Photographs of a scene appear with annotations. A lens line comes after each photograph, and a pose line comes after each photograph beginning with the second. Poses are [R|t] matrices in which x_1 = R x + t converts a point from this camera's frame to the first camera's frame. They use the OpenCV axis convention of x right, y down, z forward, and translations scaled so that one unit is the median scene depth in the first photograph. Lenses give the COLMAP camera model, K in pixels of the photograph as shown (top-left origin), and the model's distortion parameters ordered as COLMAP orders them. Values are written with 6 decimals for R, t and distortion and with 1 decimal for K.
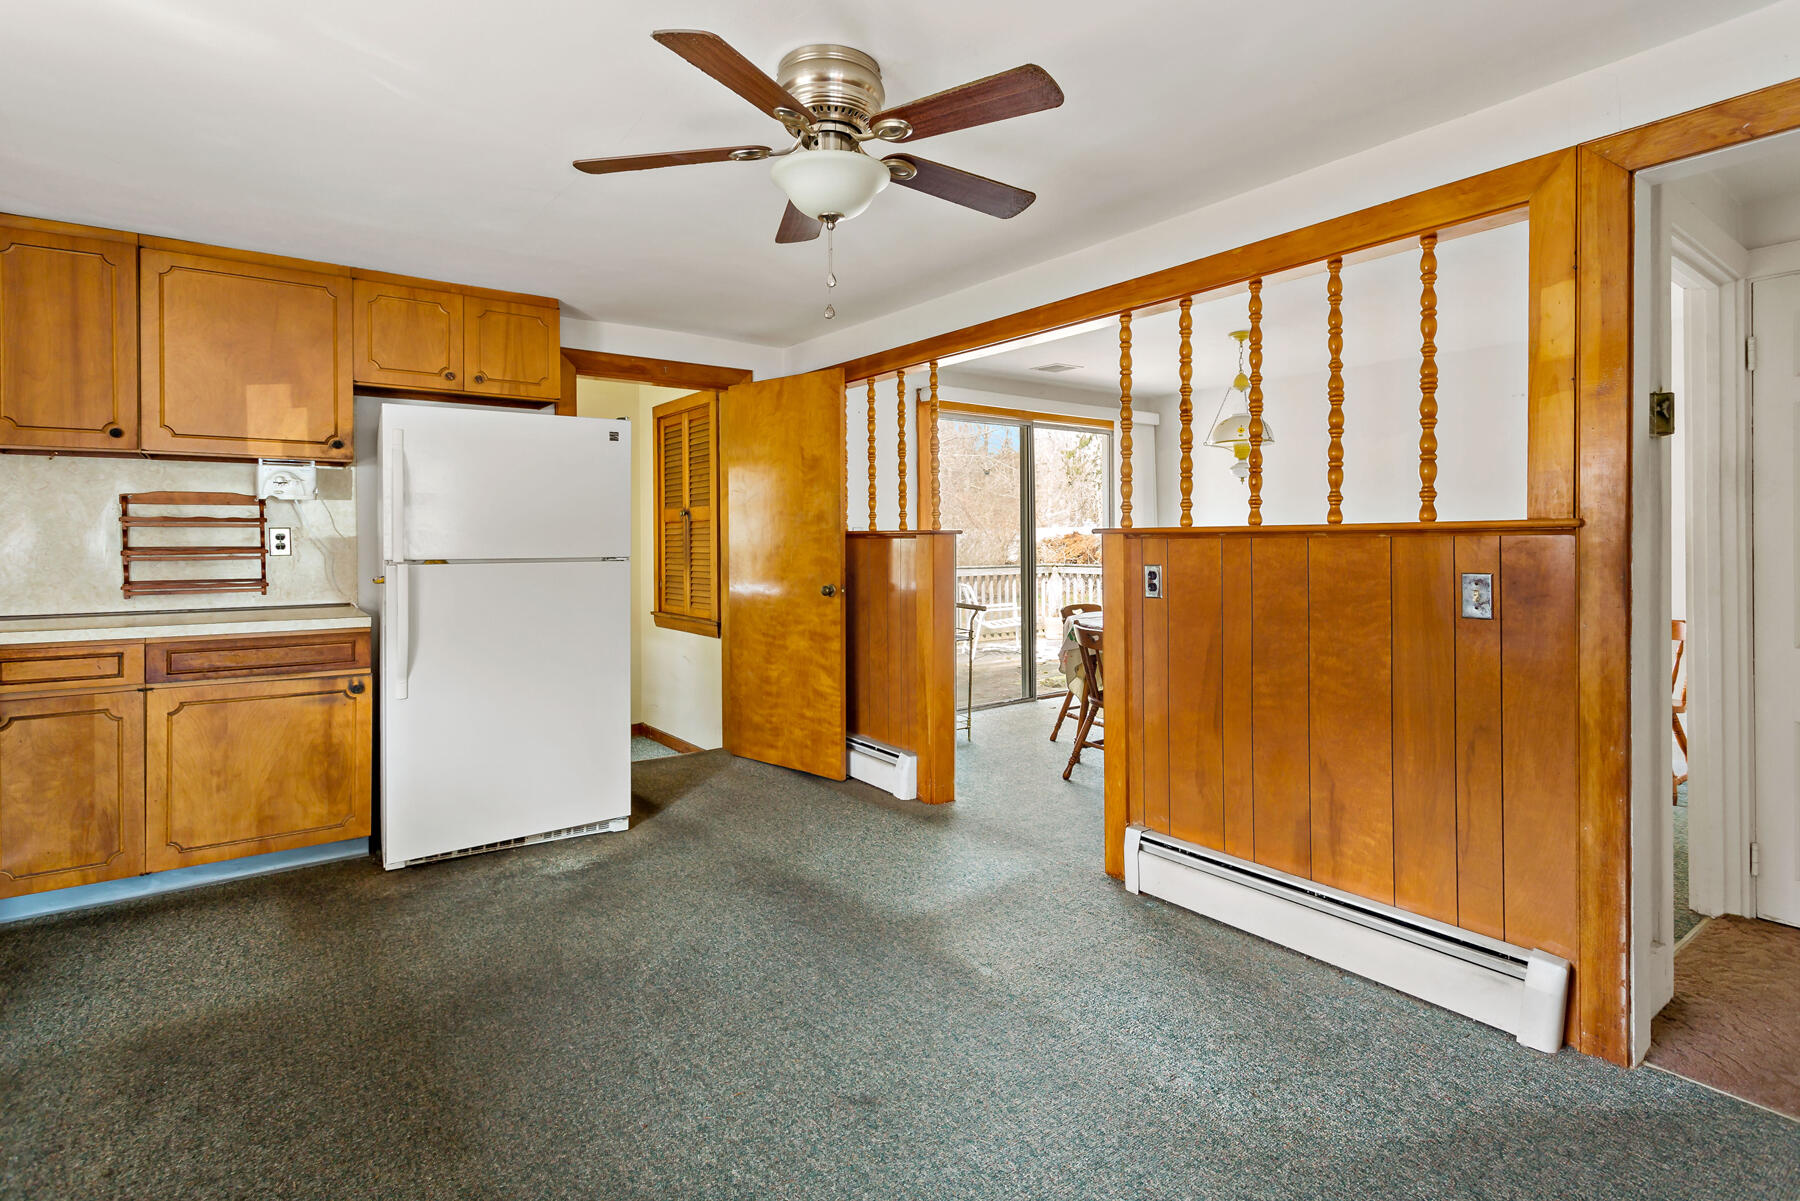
lens RADIAL K [[874.9, 0, 939.0], [0, 874.9, 556.1], [0, 0, 1]] dist [0.000295, 0.000394]
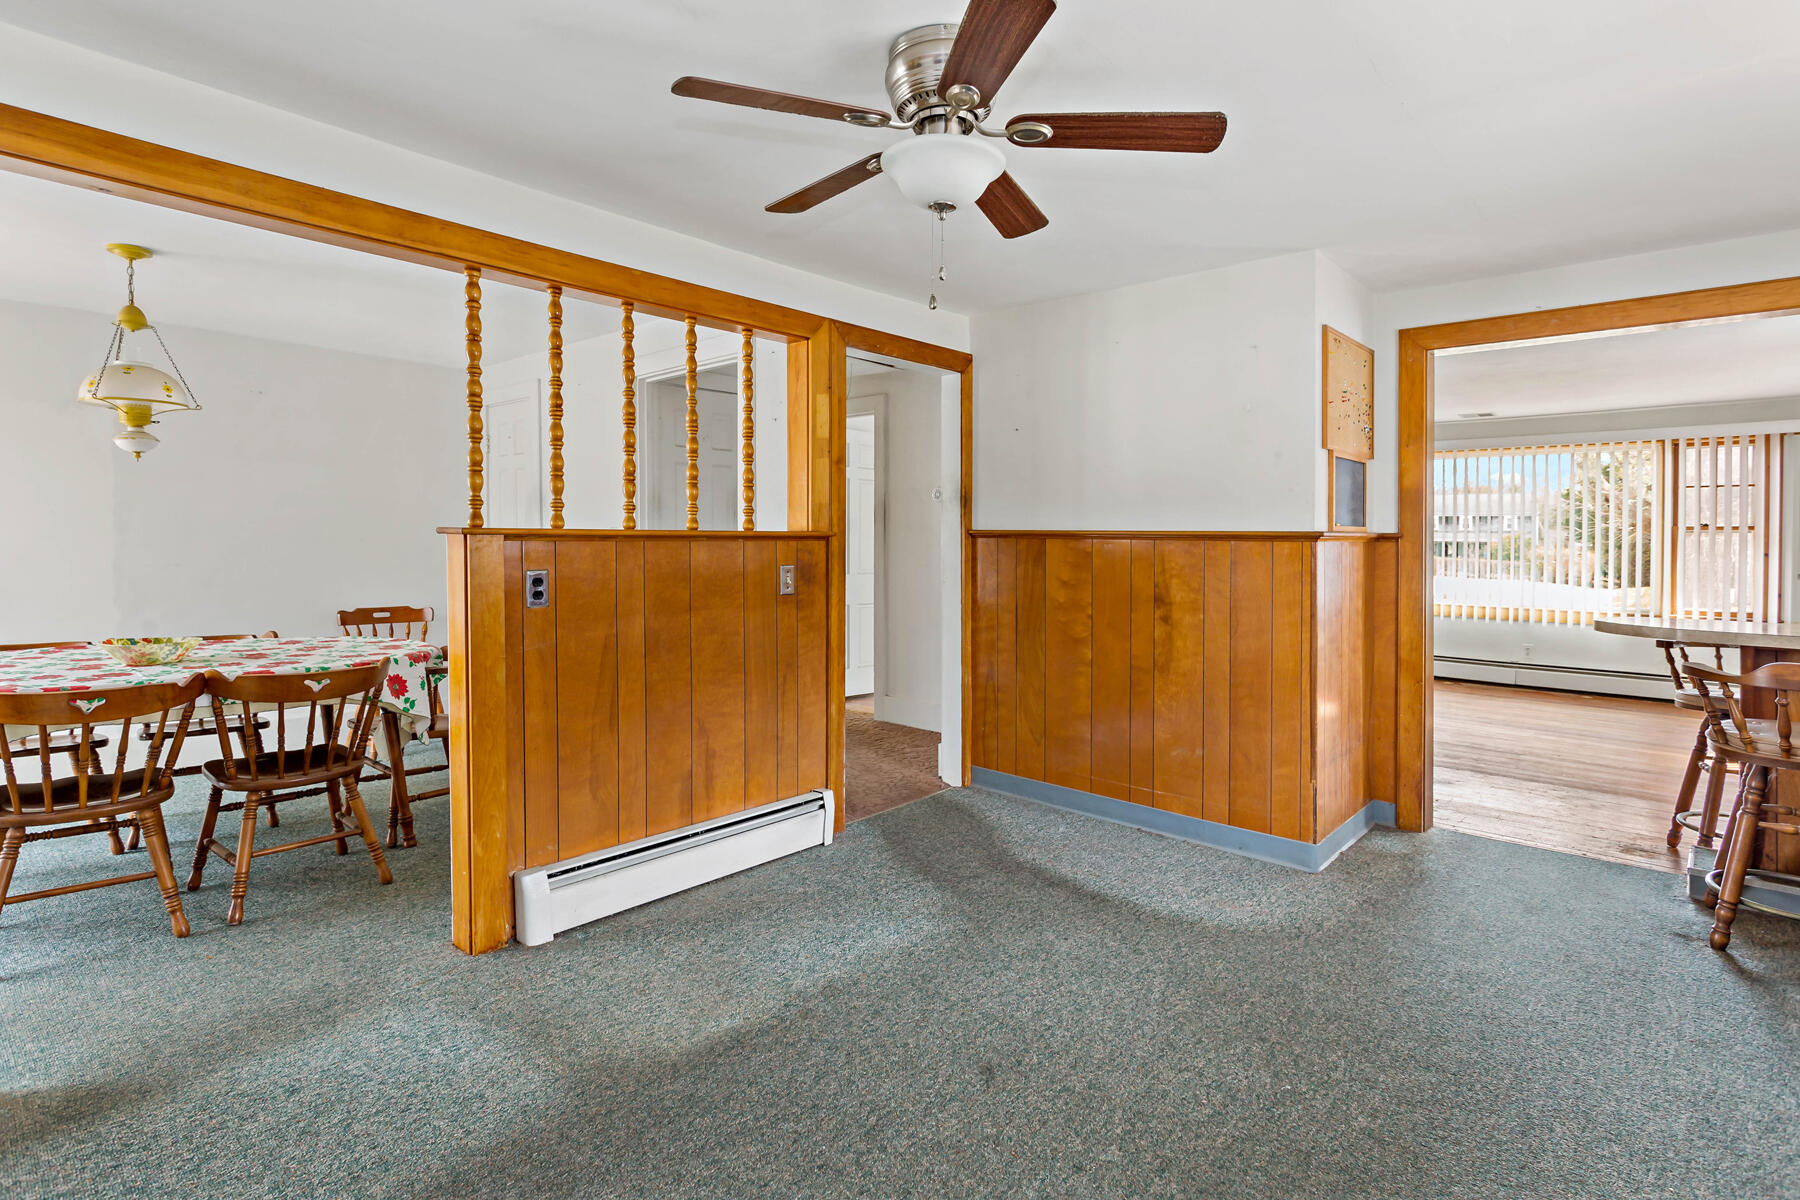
lens RADIAL K [[874.9, 0, 854.3], [0, 874.9, 544.4], [0, 0, 1]] dist [0.000295, 0.000394]
pose [[-0.127041, 0.005085, 0.991884, -0.694687], [0.018217, 0.999830, -0.002793, -0.007649], [-0.991730, 0.017715, -0.127112, 0.799366]]
